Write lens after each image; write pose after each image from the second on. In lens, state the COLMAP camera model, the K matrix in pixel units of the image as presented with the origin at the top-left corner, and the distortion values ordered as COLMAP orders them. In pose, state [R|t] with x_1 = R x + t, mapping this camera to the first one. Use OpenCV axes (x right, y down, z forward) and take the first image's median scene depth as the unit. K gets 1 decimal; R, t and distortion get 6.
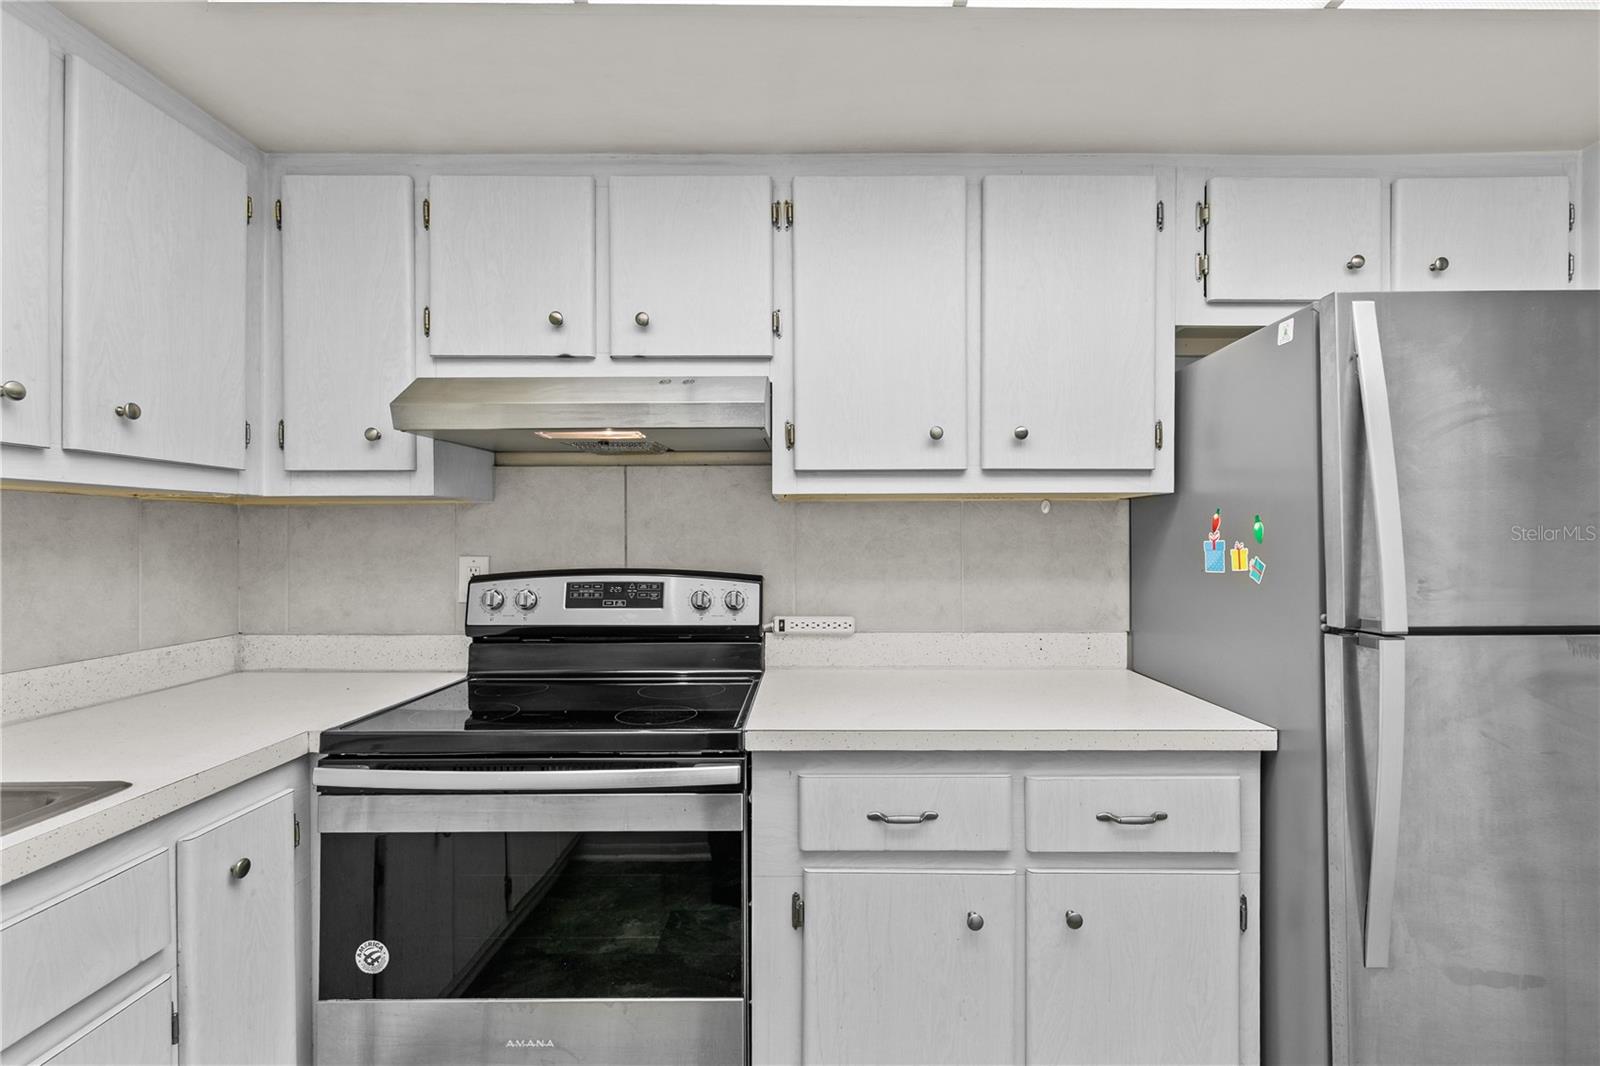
lens RADIAL K [[718.4, 0, 811.8], [0, 718.4, 539.0], [0, 0, 1]] dist [0.004101, -0.000276]
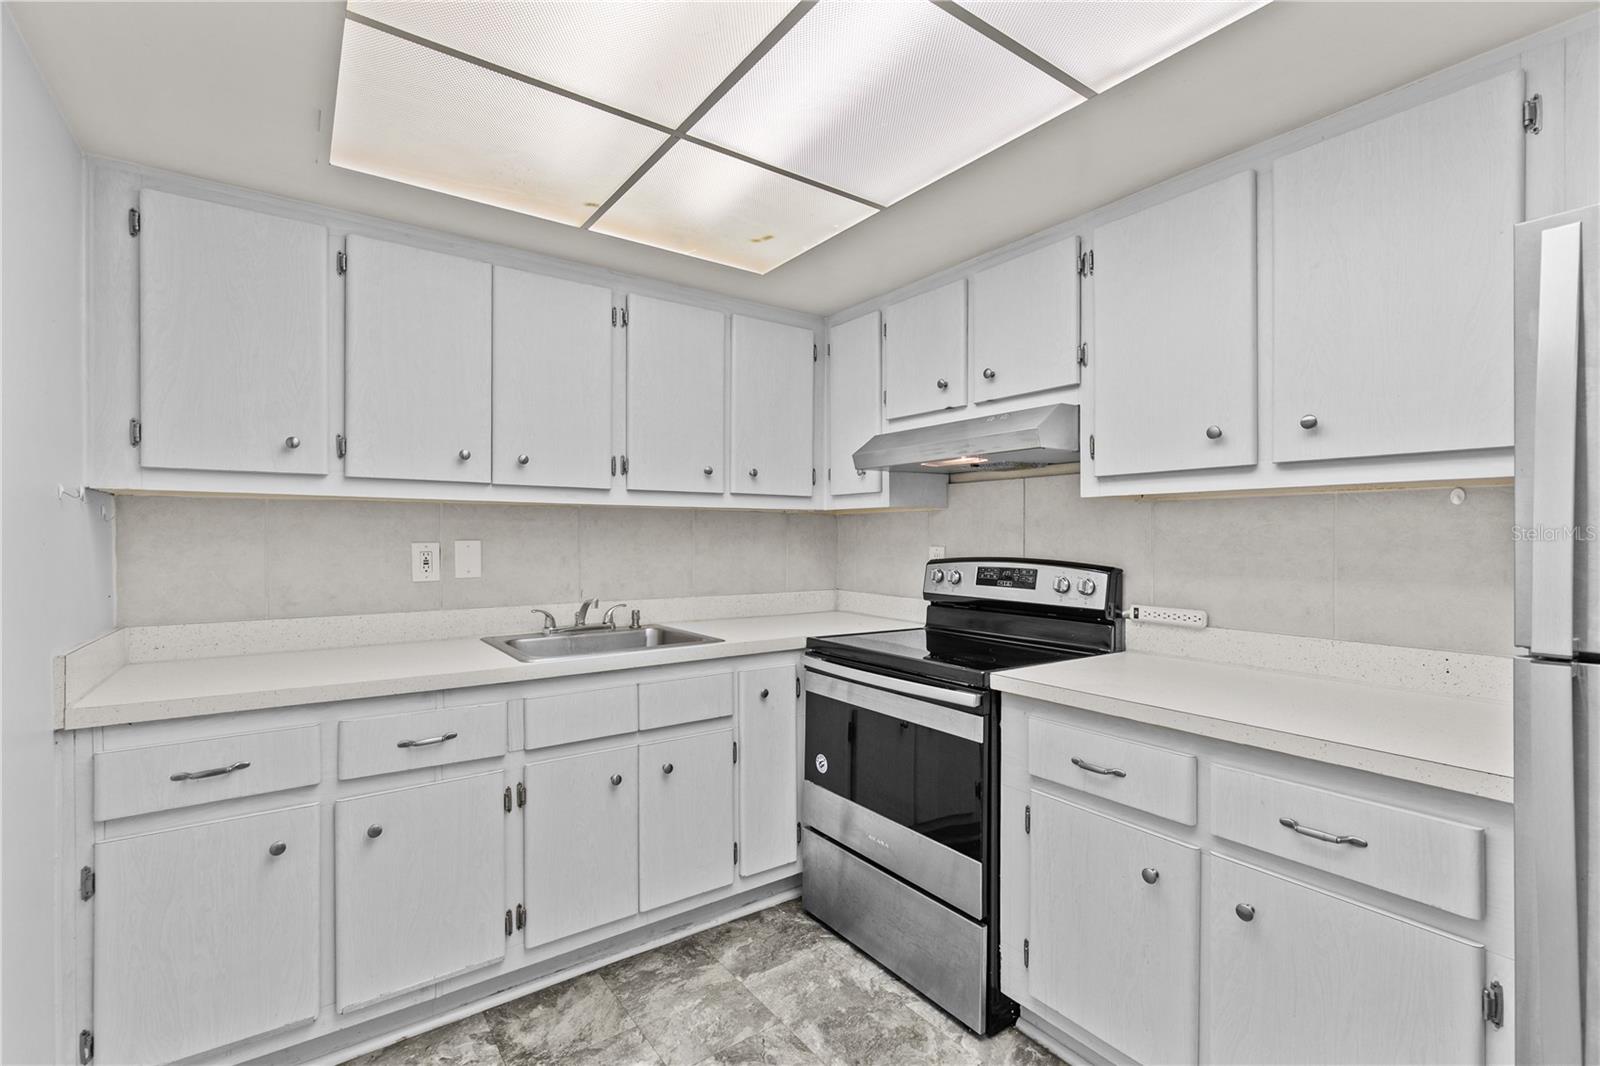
lens RADIAL K [[717.4, 0, 806.5], [0, 717.4, 534.1], [0, 0, 1]] dist [0.002476, -0.000163]
pose [[0.583534, 0.001495, -0.812088, 0.660045], [-0.004794, 0.999987, -0.001605, 0.002879], [0.812075, 0.004830, 0.583533, -0.072610]]
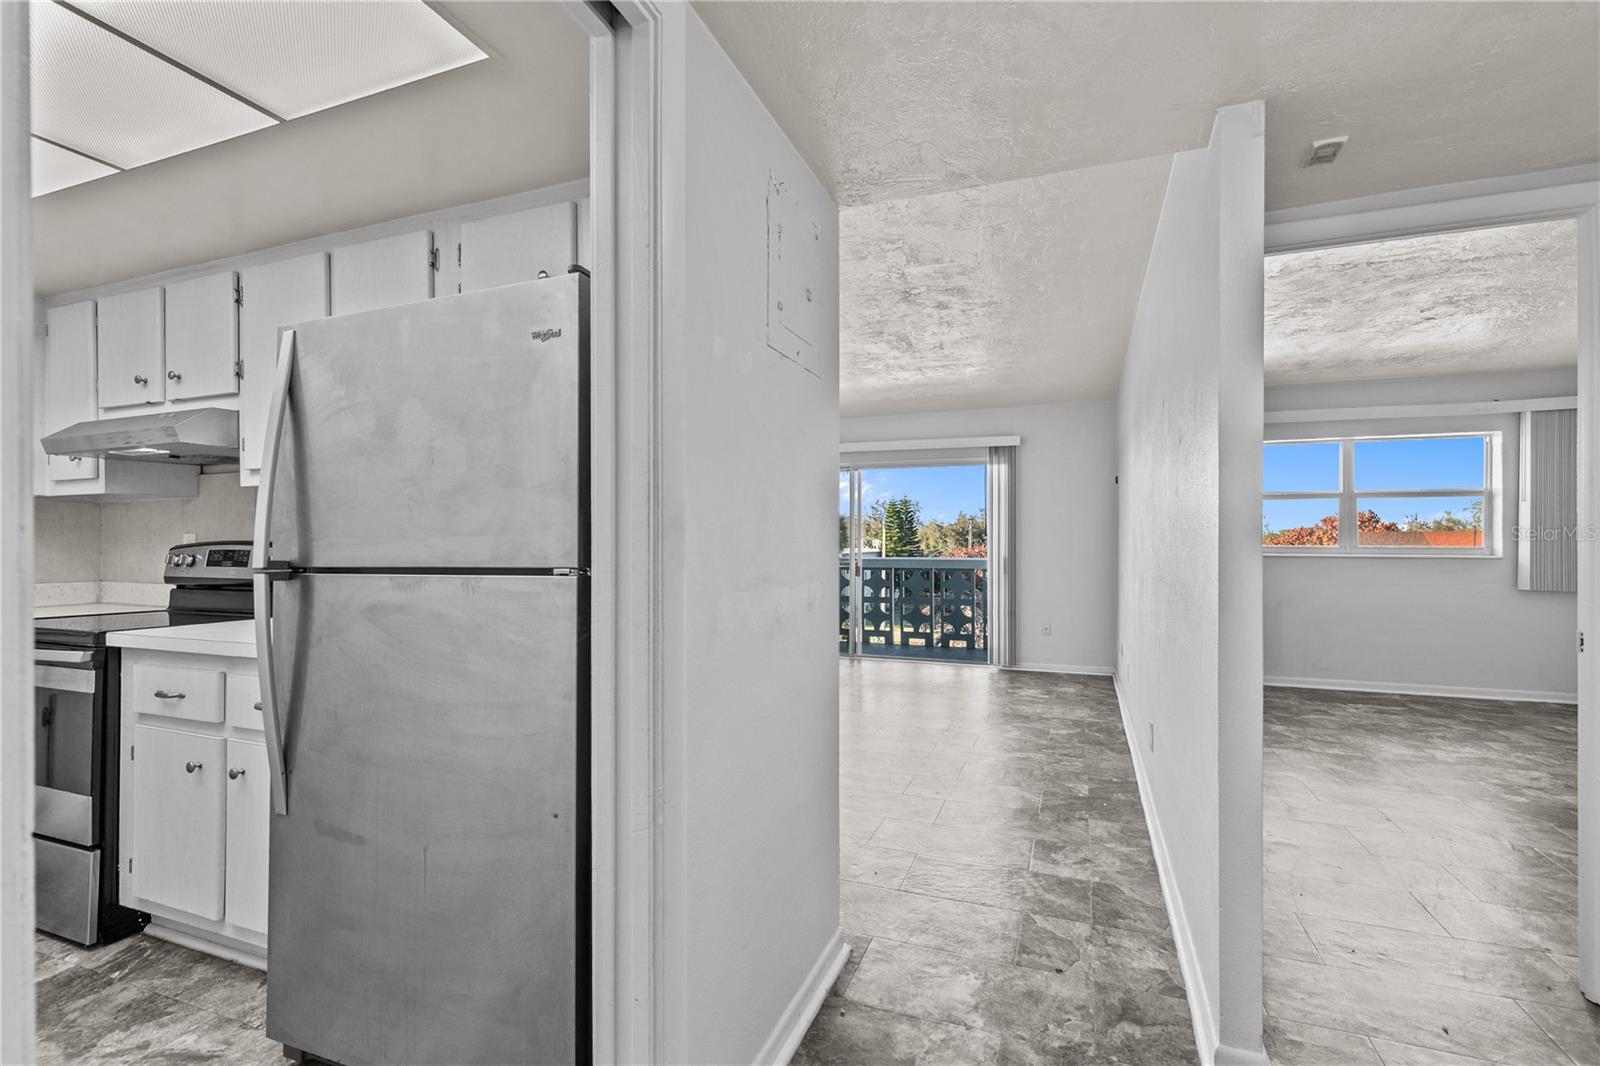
lens RADIAL K [[718.4, 0, 811.8], [0, 718.4, 539.0], [0, 0, 1]] dist [0.004101, -0.000276]
pose [[0.931852, -0.003278, -0.362823, 1.580094], [0.000411, 0.999968, -0.007978, 0.057741], [0.362838, 0.007285, 0.931824, 0.057455]]
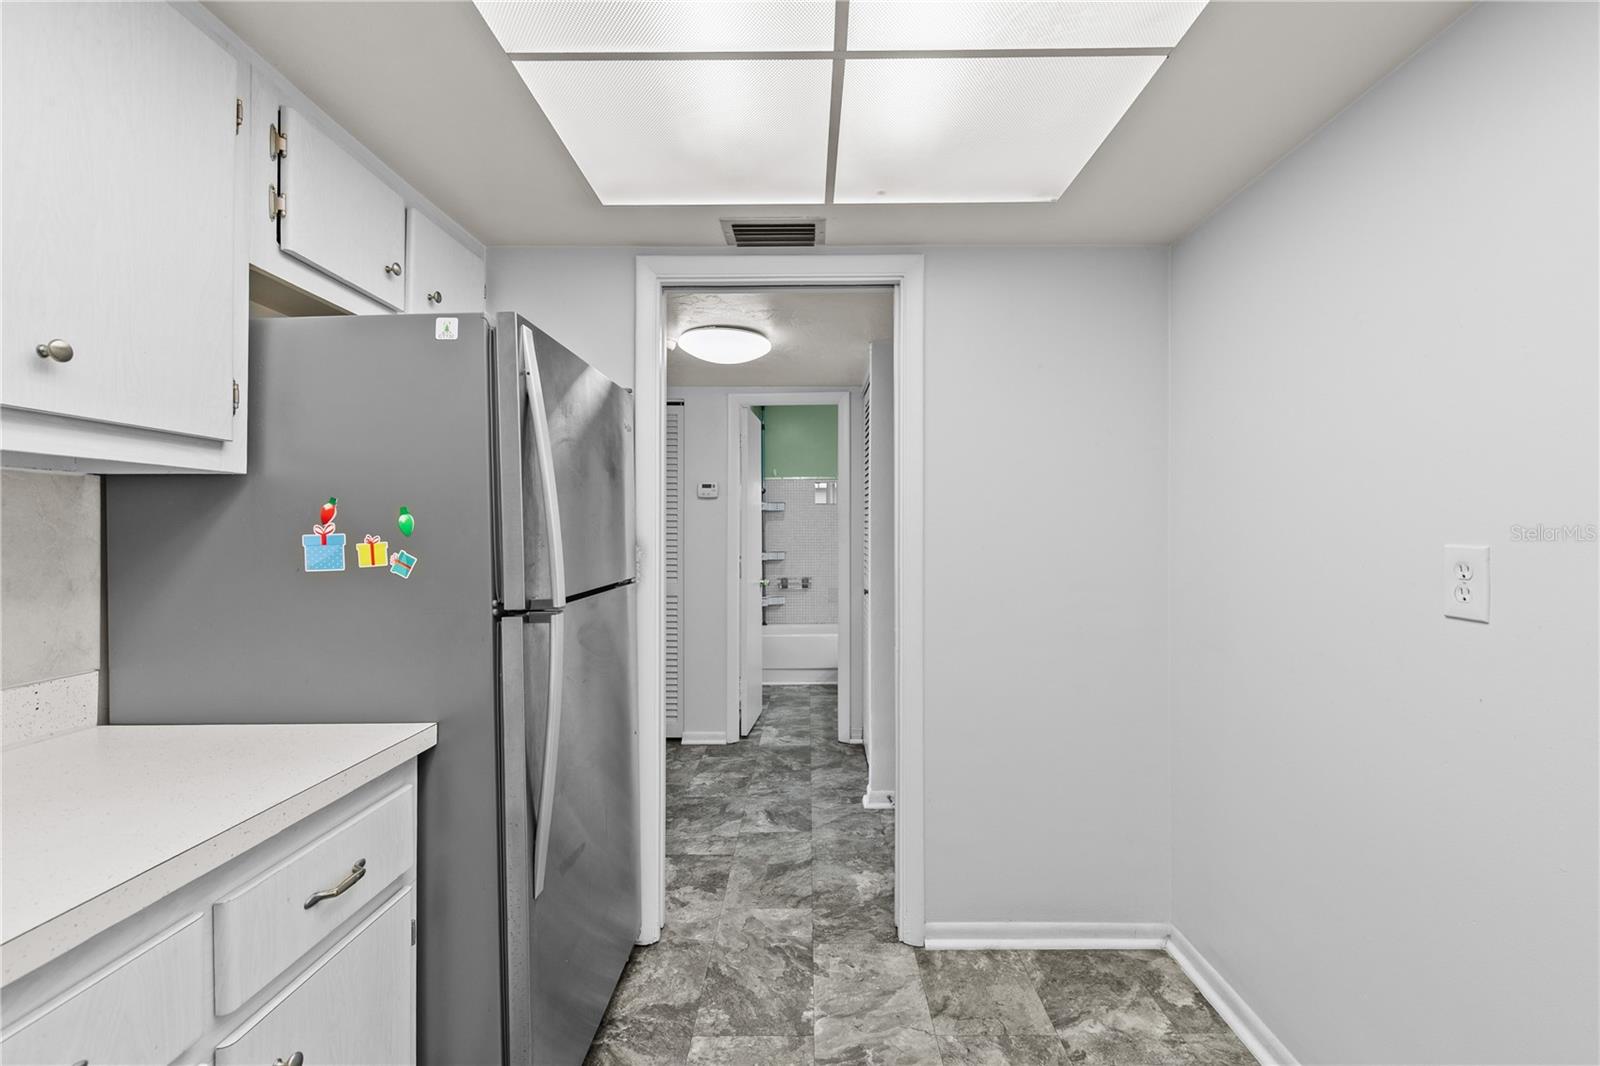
lens RADIAL K [[718.0, 0, 807.3], [0, 718.0, 525.3], [0, 0, 1]] dist [0.004603, -0.000019]
pose [[0.014518, 0.008814, 0.999856, -0.279579], [0.005329, 0.999946, -0.008892, 0.002323], [-0.999880, 0.005457, 0.014470, 0.381998]]
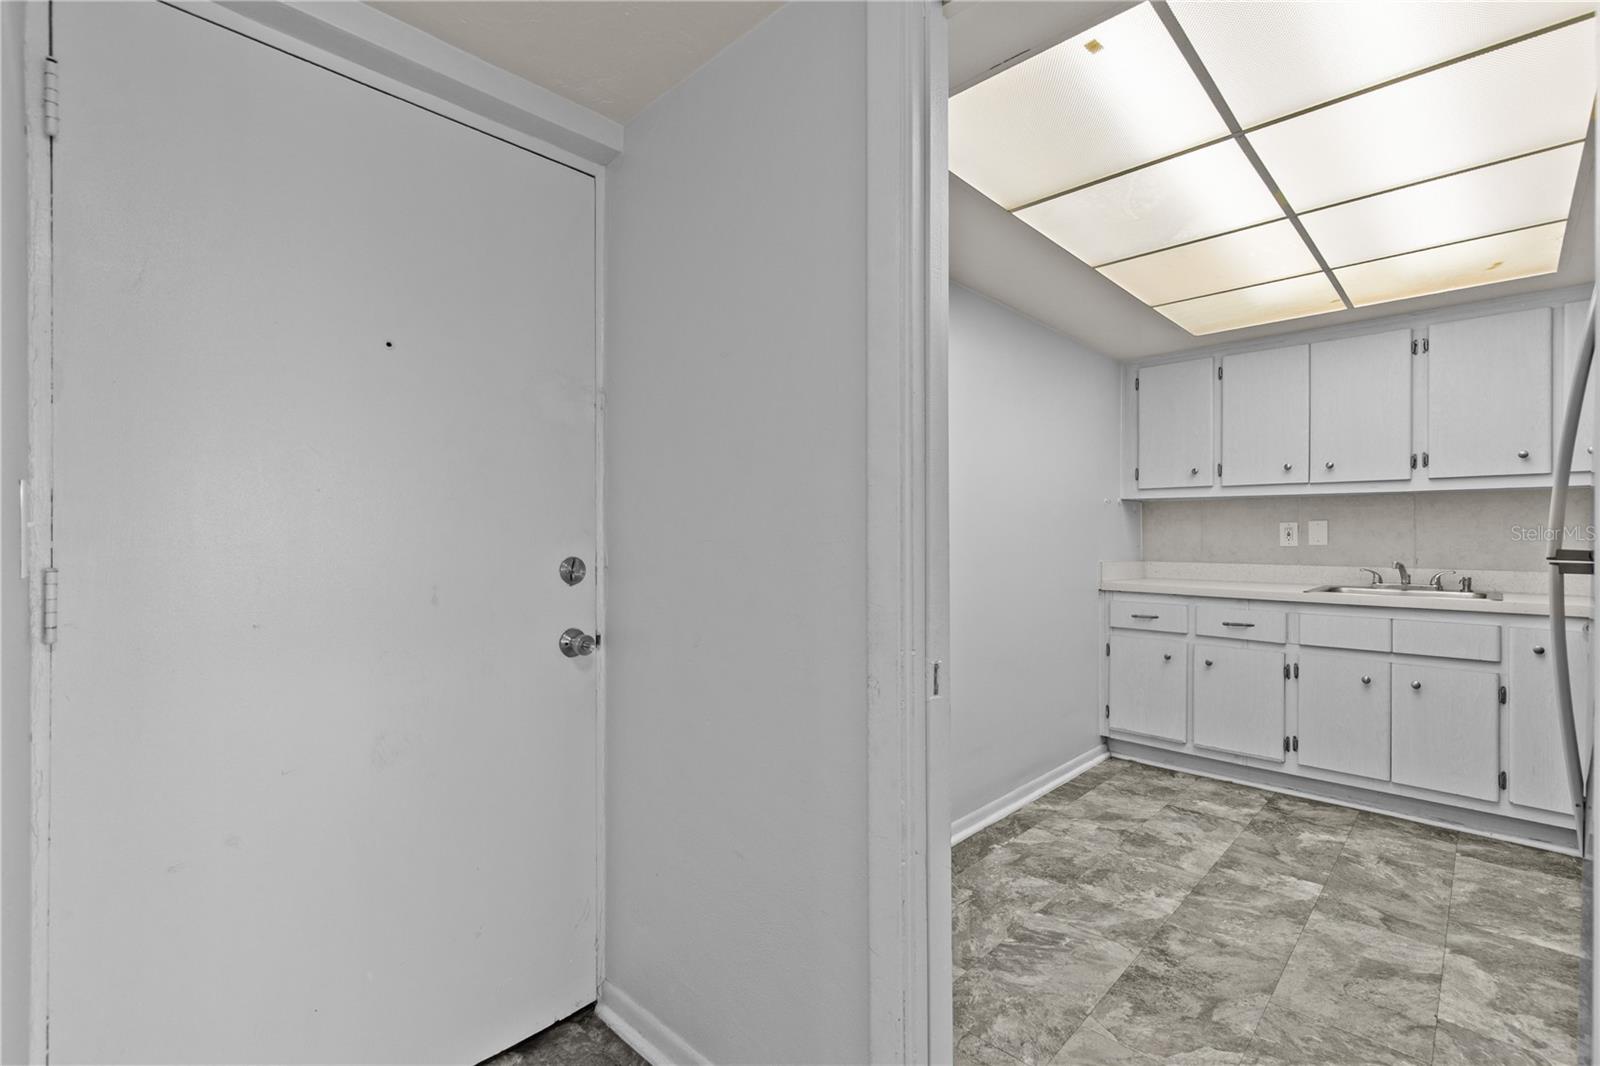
lens RADIAL K [[708.3, 0, 809.7], [0, 708.3, 538.2], [0, 0, 1]] dist [0.000554, -0.000052]
pose [[-0.702393, 0.001734, -0.711787, 1.733773], [-0.004122, 0.999970, 0.006504, 0.063847], [0.711777, 0.007503, -0.702365, 0.647371]]
